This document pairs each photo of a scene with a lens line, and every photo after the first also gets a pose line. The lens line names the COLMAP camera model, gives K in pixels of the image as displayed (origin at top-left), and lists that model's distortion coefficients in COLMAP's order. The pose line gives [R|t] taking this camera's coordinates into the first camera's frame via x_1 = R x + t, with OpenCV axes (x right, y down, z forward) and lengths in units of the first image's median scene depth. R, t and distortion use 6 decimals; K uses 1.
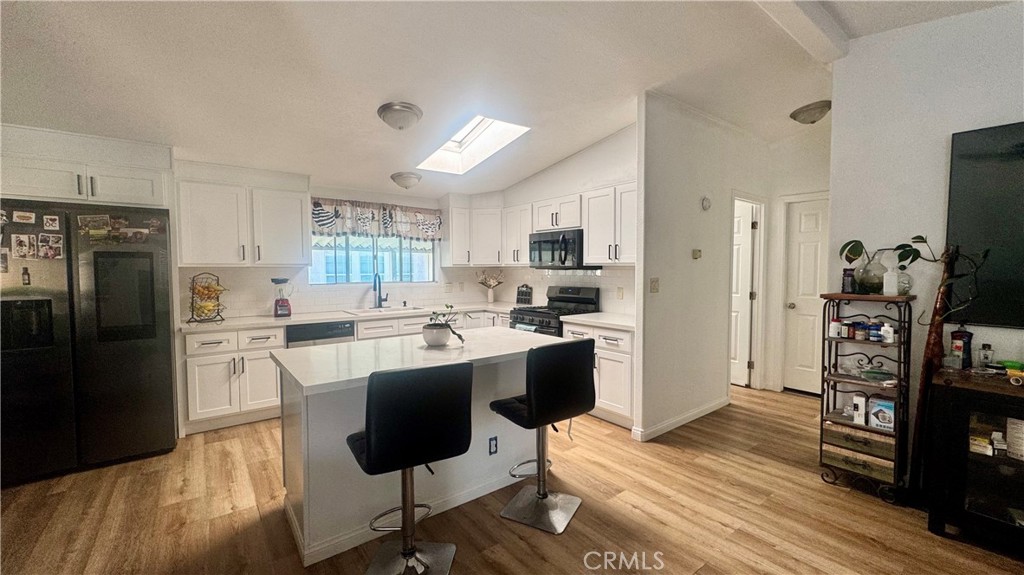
lens RADIAL K [[410.2, 0, 512.0], [0, 410.2, 287.5], [0, 0, 1]] dist [-0.001142, 0.000061]
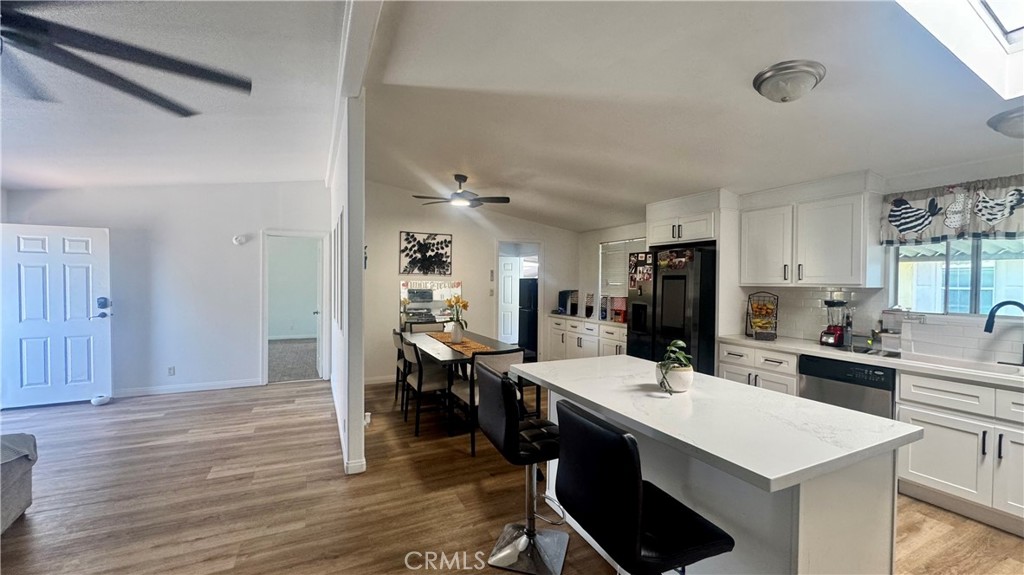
lens RADIAL K [[410.2, 0, 512.0], [0, 410.2, 287.5], [0, 0, 1]] dist [-0.001142, 0.000061]
pose [[-0.212150, 0.018222, -0.977067, 0.625668], [-0.052311, 0.998181, 0.029974, -0.062306], [0.975836, 0.057471, -0.210810, 0.808169]]
